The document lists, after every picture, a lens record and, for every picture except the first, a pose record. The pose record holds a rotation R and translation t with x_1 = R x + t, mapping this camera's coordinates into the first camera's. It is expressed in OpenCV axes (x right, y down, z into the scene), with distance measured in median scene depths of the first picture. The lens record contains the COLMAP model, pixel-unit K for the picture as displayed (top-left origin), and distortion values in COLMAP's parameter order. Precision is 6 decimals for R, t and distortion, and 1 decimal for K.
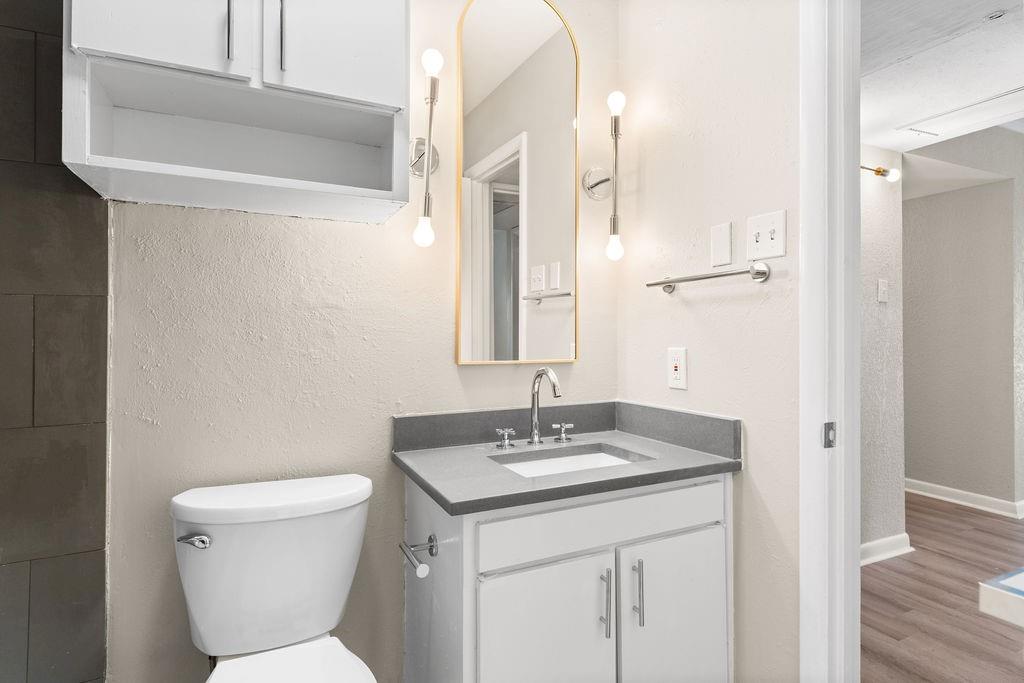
lens RADIAL K [[550.6, 0, 530.9], [0, 550.6, 330.7], [0, 0, 1]] dist [0.001747, 0.000012]
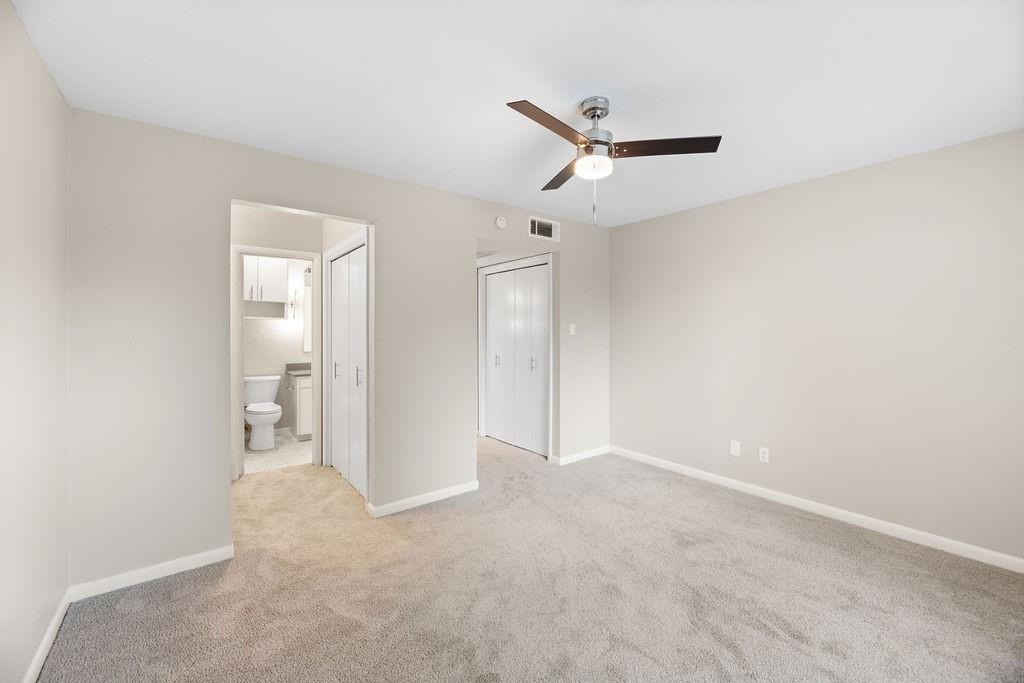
lens RADIAL K [[420.5, 0, 522.6], [0, 420.5, 333.5], [0, 0, 1]] dist [0.000117, -0.000206]
pose [[0.980780, 0.003138, 0.195090, 1.116905], [-0.005140, 0.999939, 0.009754, -0.149739], [-0.195048, -0.010569, 0.980737, -3.149606]]
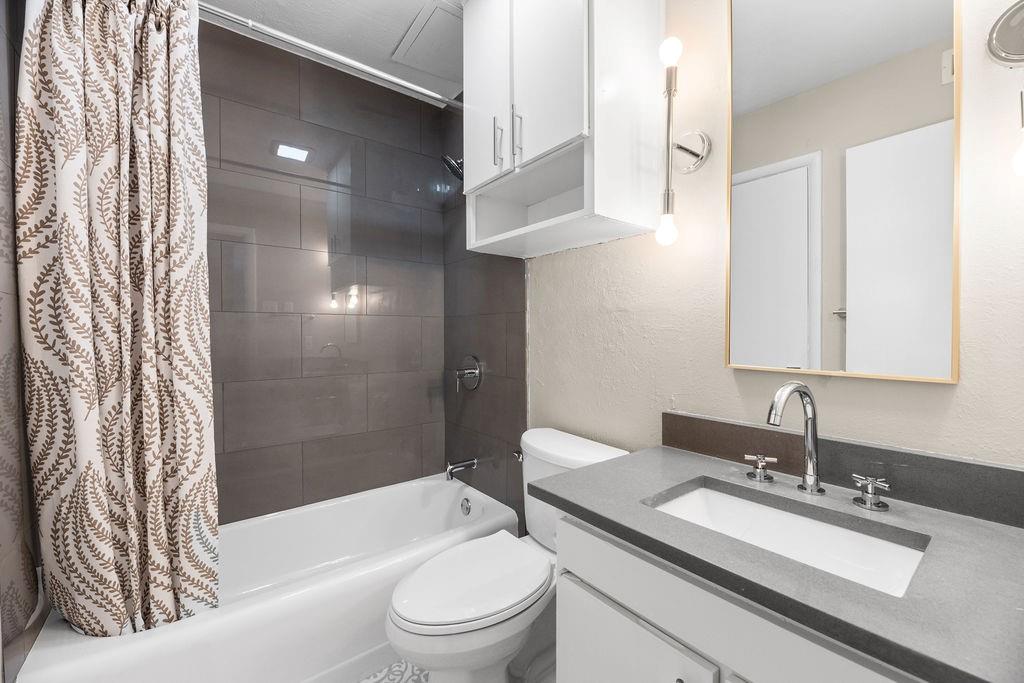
lens RADIAL K [[420.5, 0, 522.6], [0, 420.5, 333.5], [0, 0, 1]] dist [0.000117, -0.000206]
pose [[0.204741, 0.005577, -0.978800, 0.560710], [0.004292, 0.999969, 0.006596, 0.001301], [0.978807, -0.005552, 0.204710, 0.665088]]
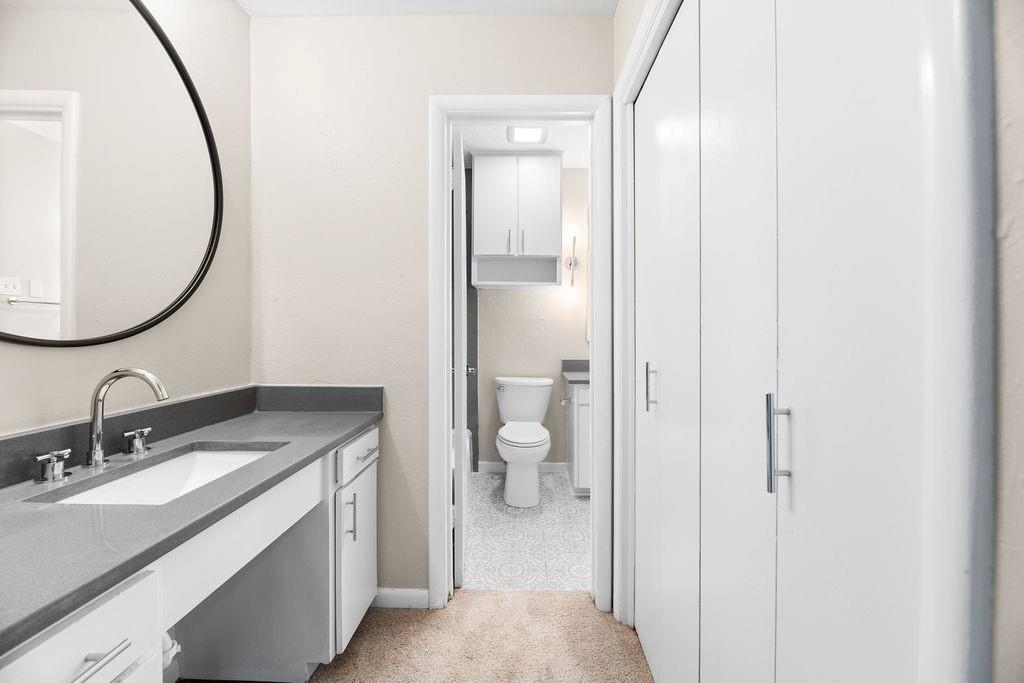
lens RADIAL K [[420.5, 0, 522.6], [0, 420.5, 333.5], [0, 0, 1]] dist [0.000117, -0.000206]
pose [[0.890267, 0.001072, -0.455438, 0.618677], [0.003004, 0.999962, 0.008224, 0.011826], [0.455430, -0.008690, 0.890229, -1.117285]]
